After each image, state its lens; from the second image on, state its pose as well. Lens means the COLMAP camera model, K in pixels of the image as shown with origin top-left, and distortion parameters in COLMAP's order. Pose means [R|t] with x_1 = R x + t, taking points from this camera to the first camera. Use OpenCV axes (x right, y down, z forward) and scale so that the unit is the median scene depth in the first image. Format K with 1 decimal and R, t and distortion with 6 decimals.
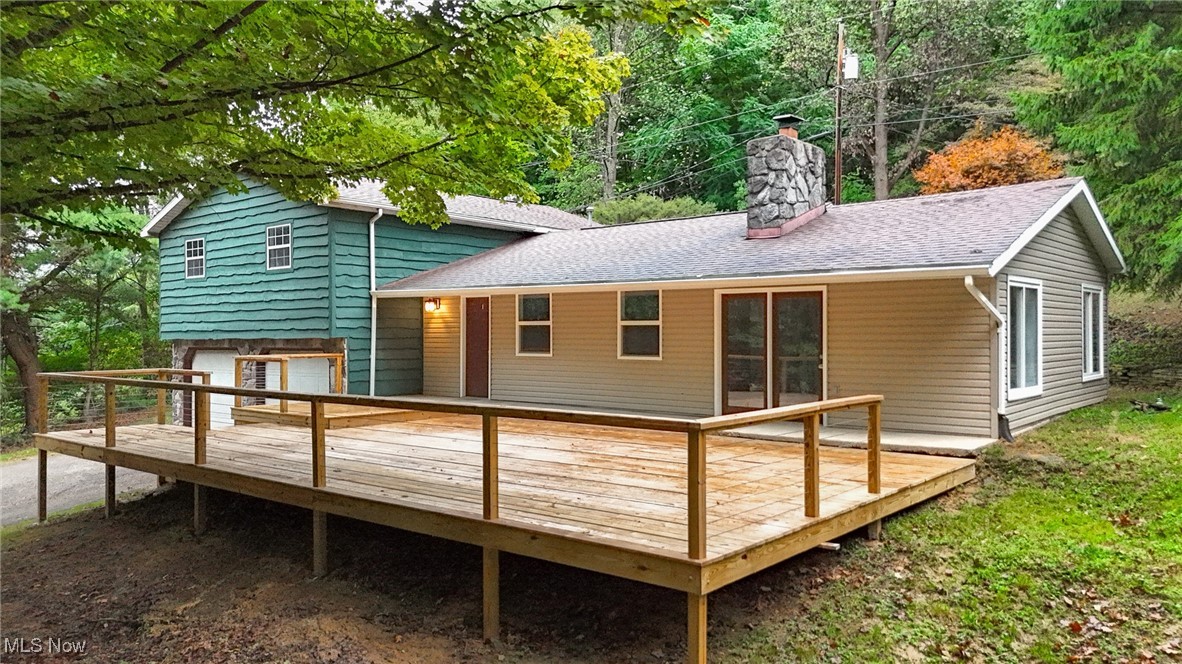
lens RADIAL K [[876.8, 0, 591.0], [0, 876.8, 337.5], [0, 0, 1]] dist [0.061277, -0.047149]
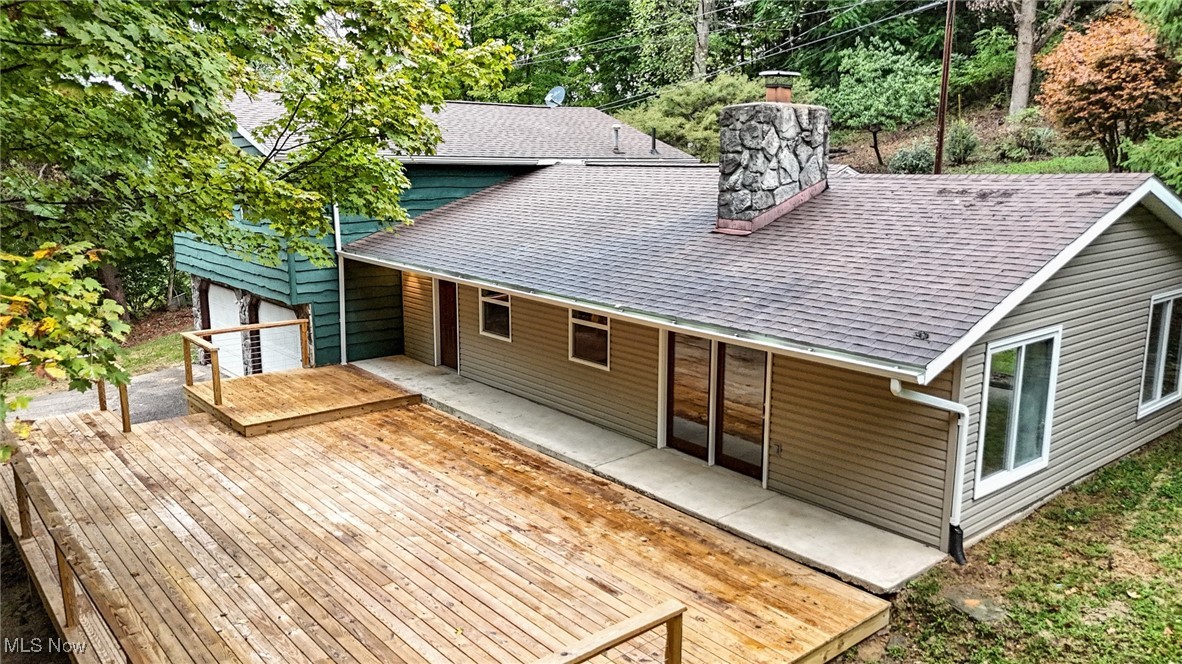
lens RADIAL K [[876.8, 0, 590.8], [0, 876.8, 340.6], [0, 0, 1]] dist [0.061277, -0.047149]
pose [[0.984744, 0.040542, -0.169222, 0.200625], [-0.006344, 0.980198, 0.197917, -0.168706], [0.173895, -0.193824, 0.965501, 0.159196]]
